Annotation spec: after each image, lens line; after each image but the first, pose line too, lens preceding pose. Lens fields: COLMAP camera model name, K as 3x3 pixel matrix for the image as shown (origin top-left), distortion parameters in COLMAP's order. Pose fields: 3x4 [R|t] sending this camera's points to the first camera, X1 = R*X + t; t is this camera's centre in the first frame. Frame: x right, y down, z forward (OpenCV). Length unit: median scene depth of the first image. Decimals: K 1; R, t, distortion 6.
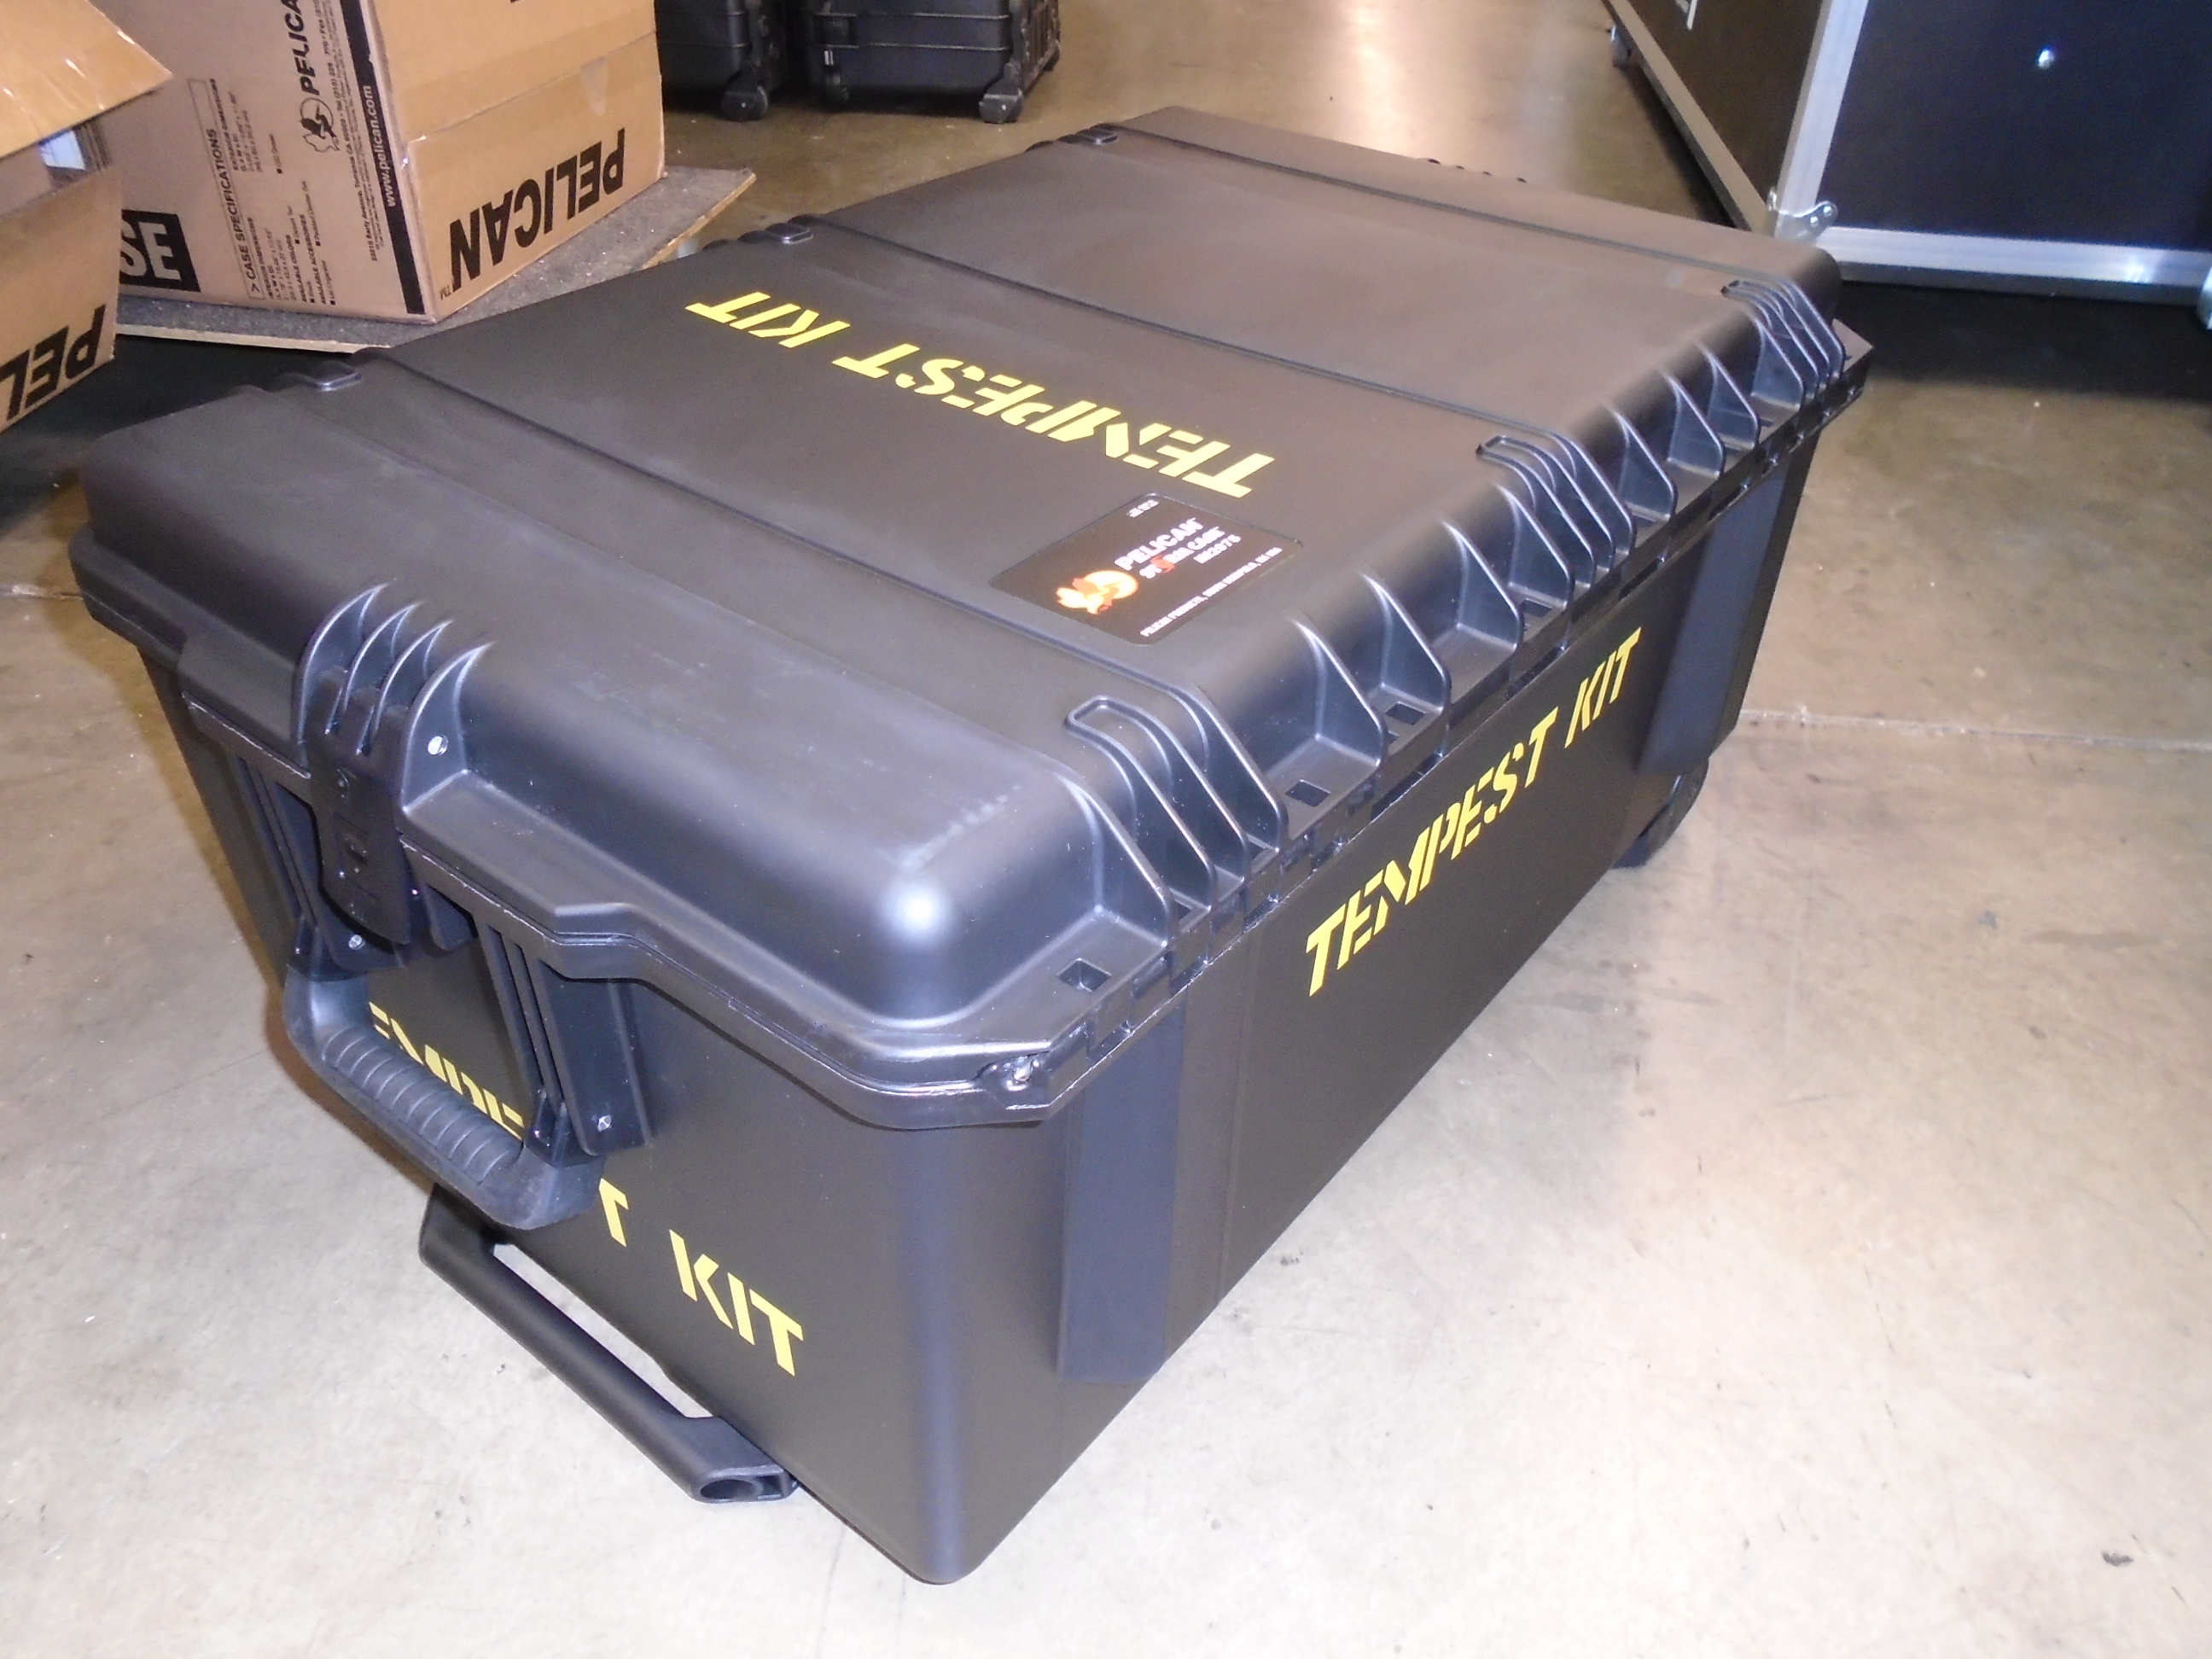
lens RADIAL K [[1699.2, 0, 1108.3], [0, 1699.2, 829.2], [0, 0, 1]] dist [-0.019576, 0.011221]
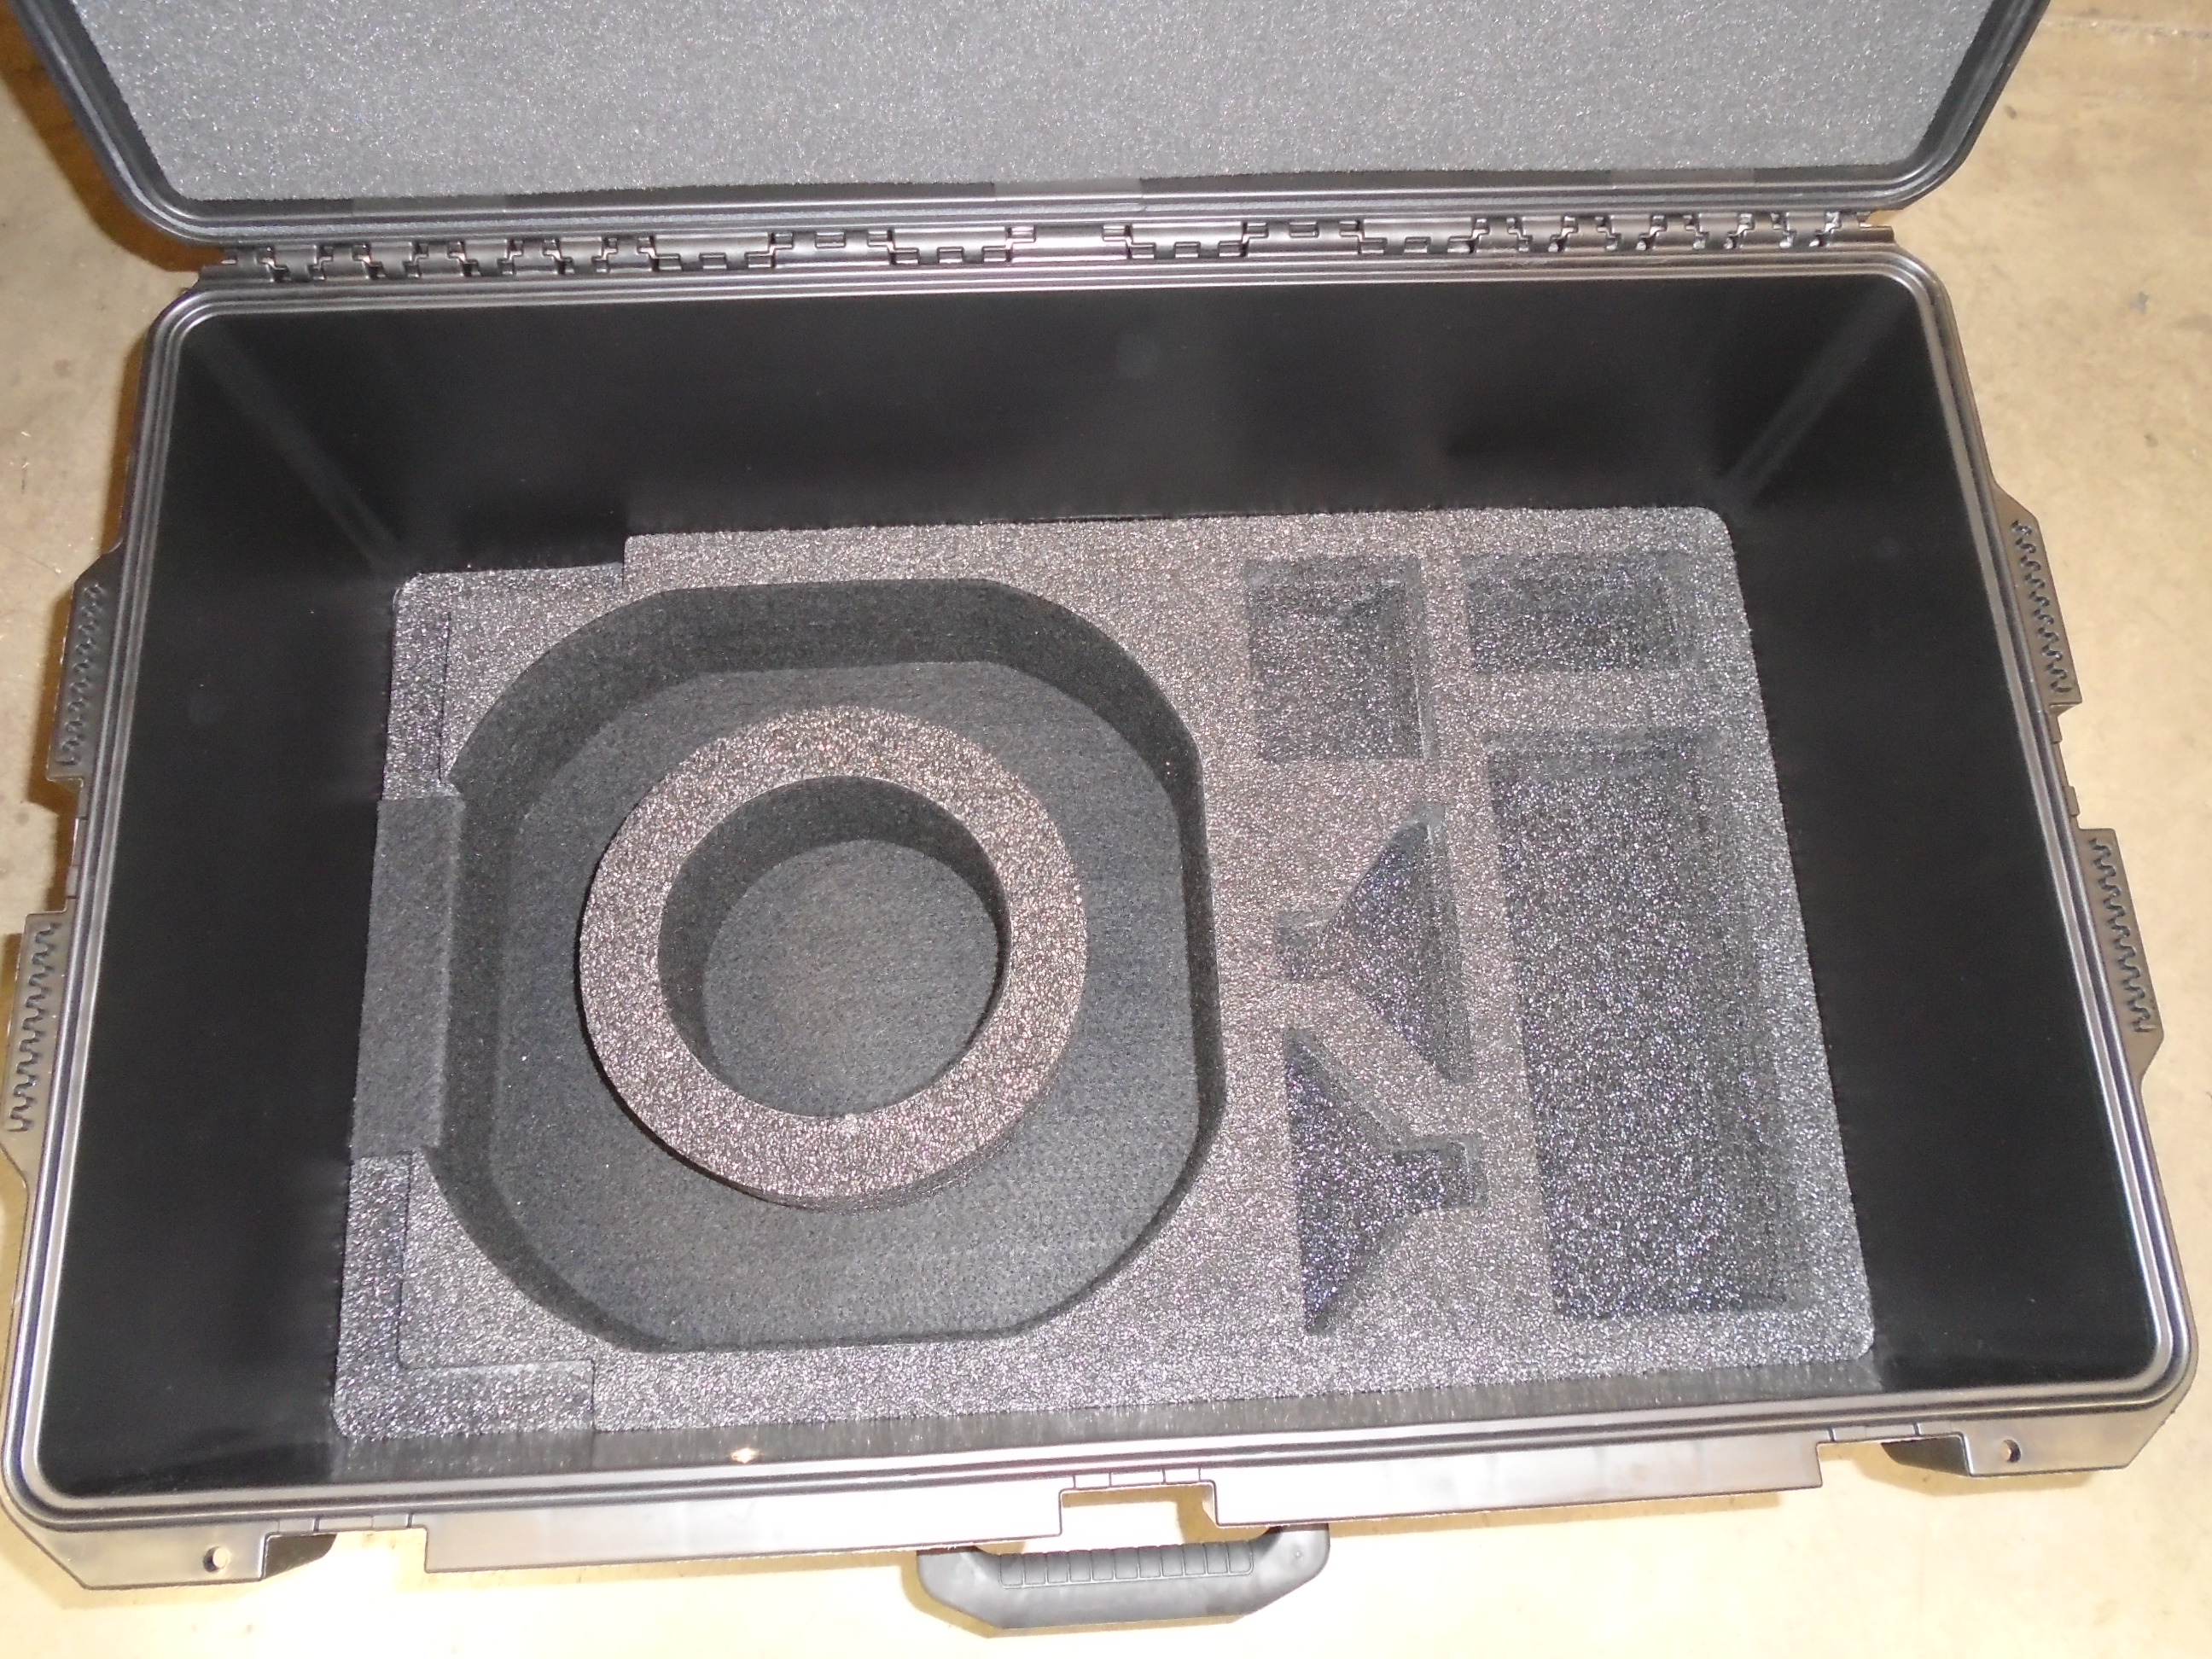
lens RADIAL K [[1699.2, 0, 1112.0], [0, 1699.2, 834.6], [0, 0, 1]] dist [-0.019576, 0.011221]
pose [[0.999491, -0.023038, 0.022061, -0.157841], [0.005459, 0.804975, 0.593284, -0.313443], [-0.031426, -0.592862, 0.804691, -0.031344]]
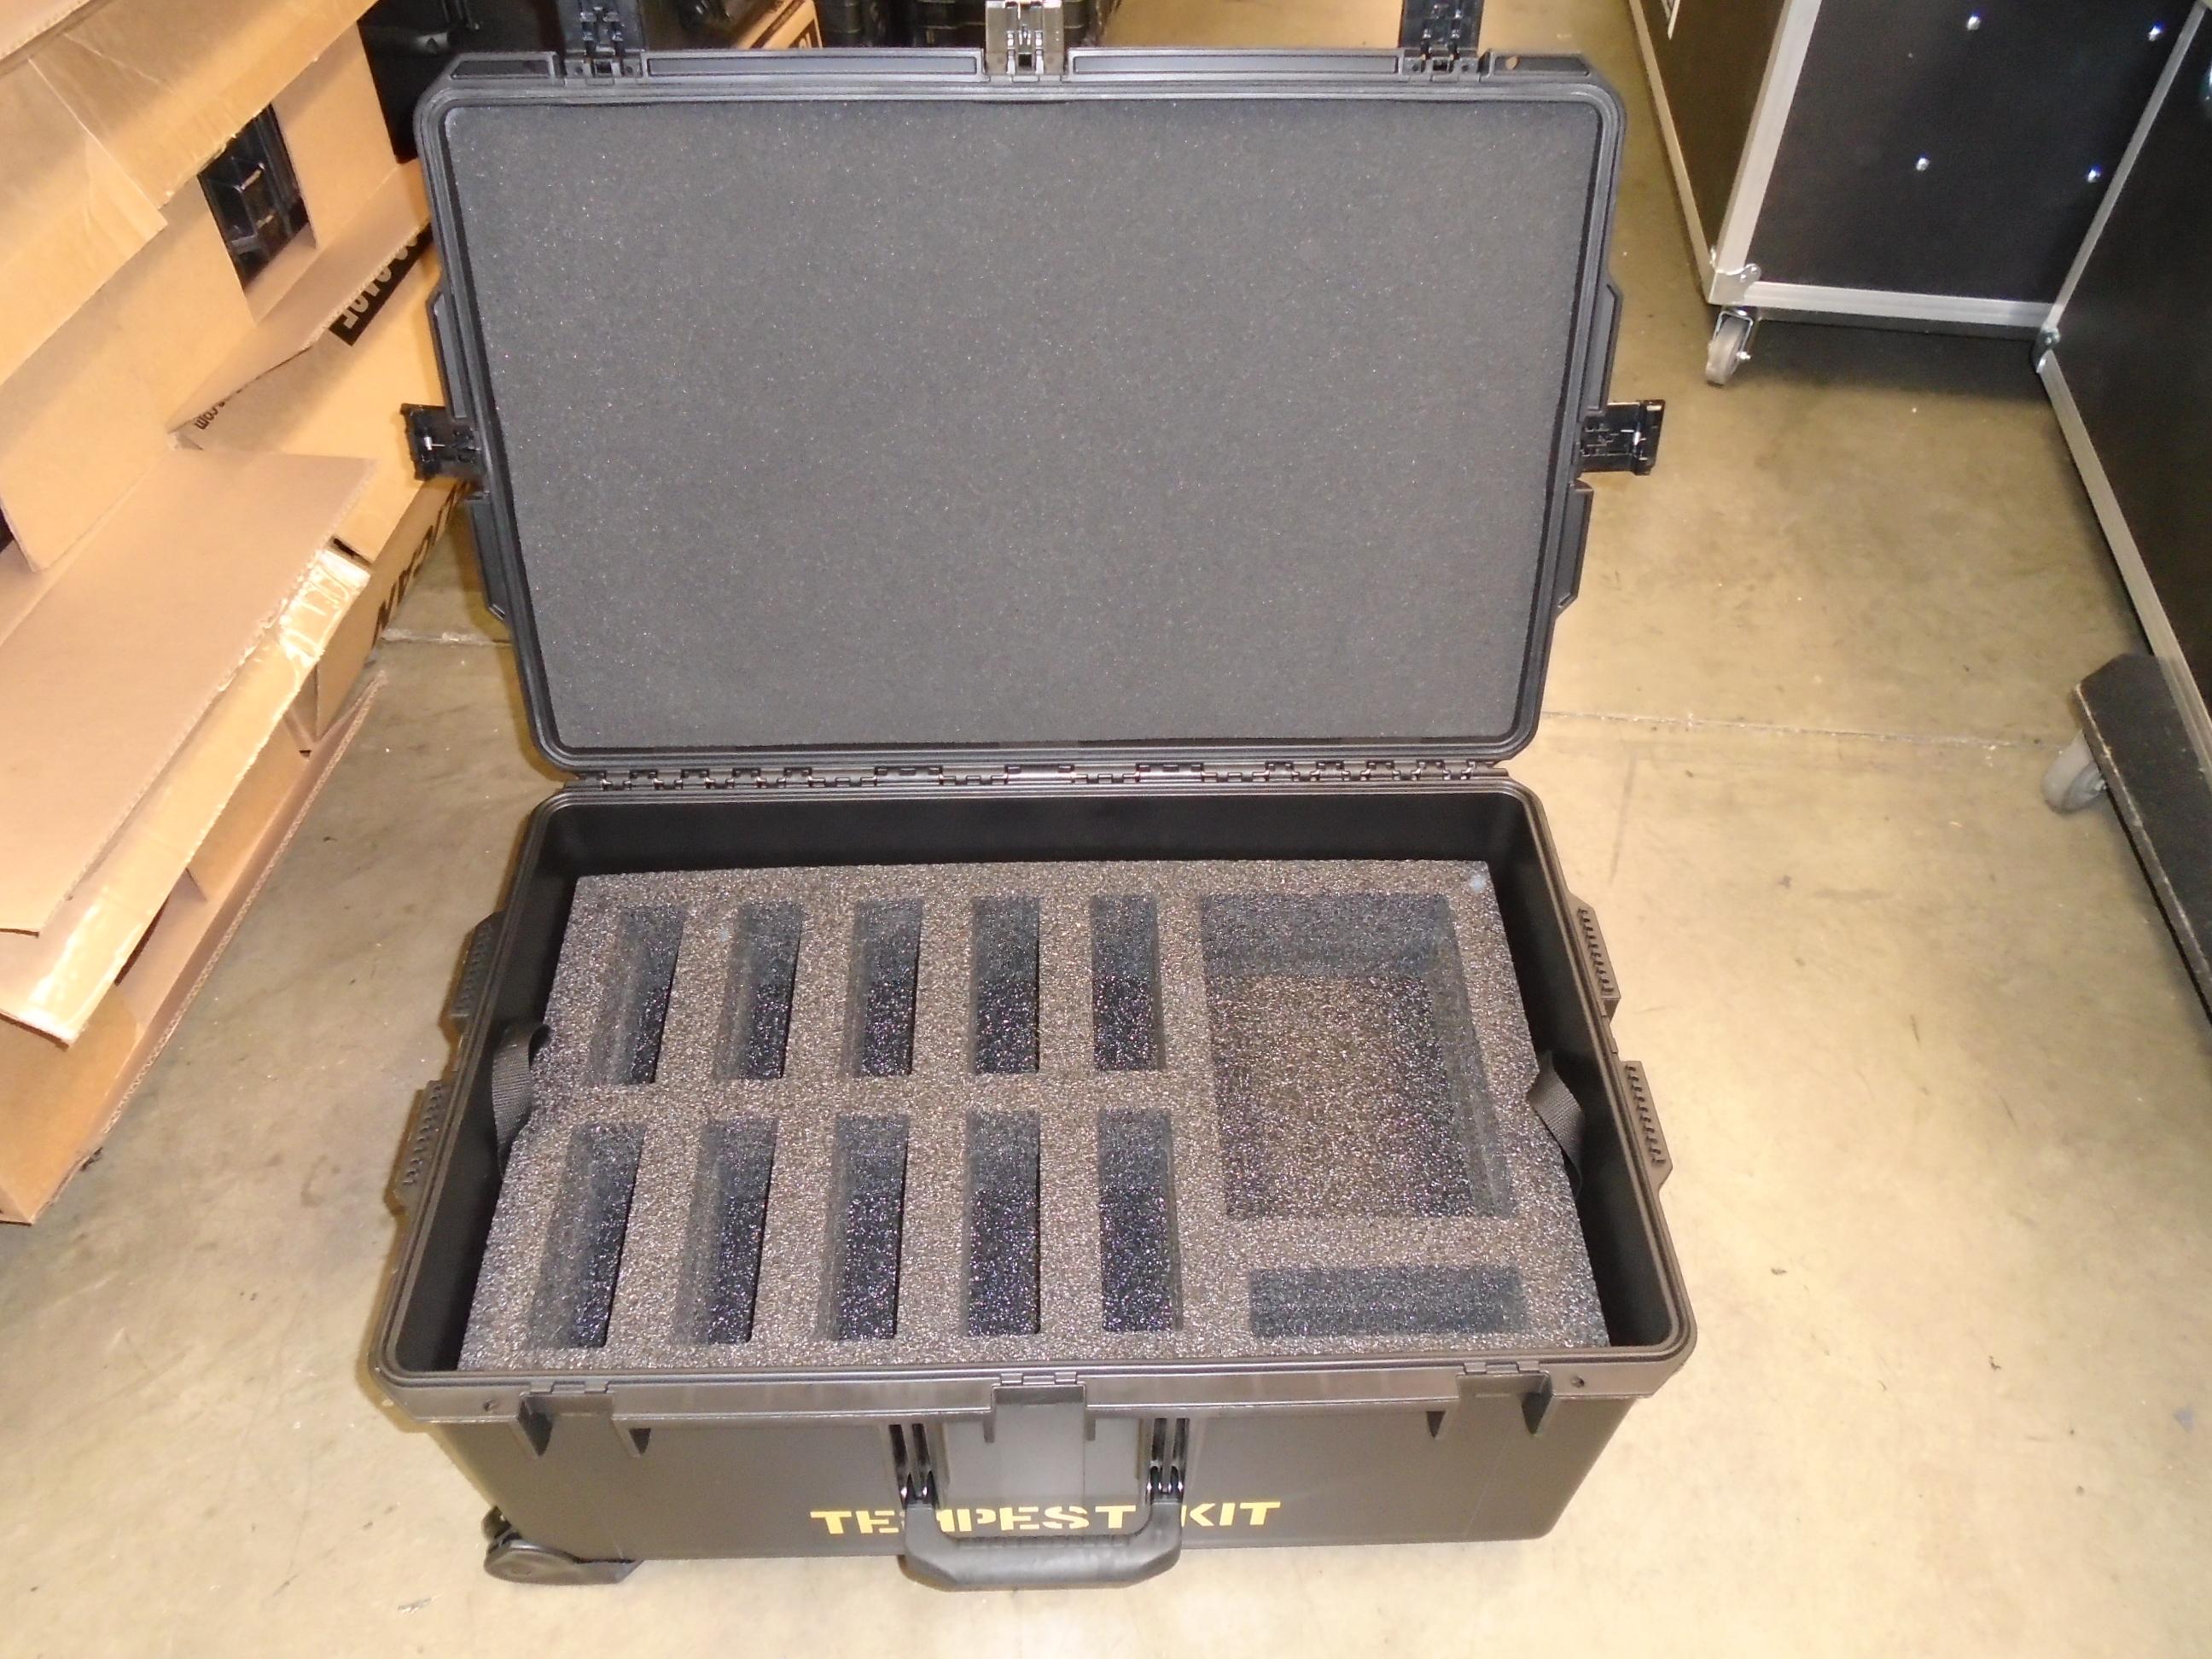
lens RADIAL K [[1699.2, 0, 1115.8], [0, 1699.2, 833.8], [0, 0, 1]] dist [-0.019576, 0.011221]
pose [[0.999901, -0.012646, -0.006178, -0.093157], [0.013489, 0.986362, 0.164039, -0.260208], [0.004019, -0.164106, 0.986434, -0.555662]]
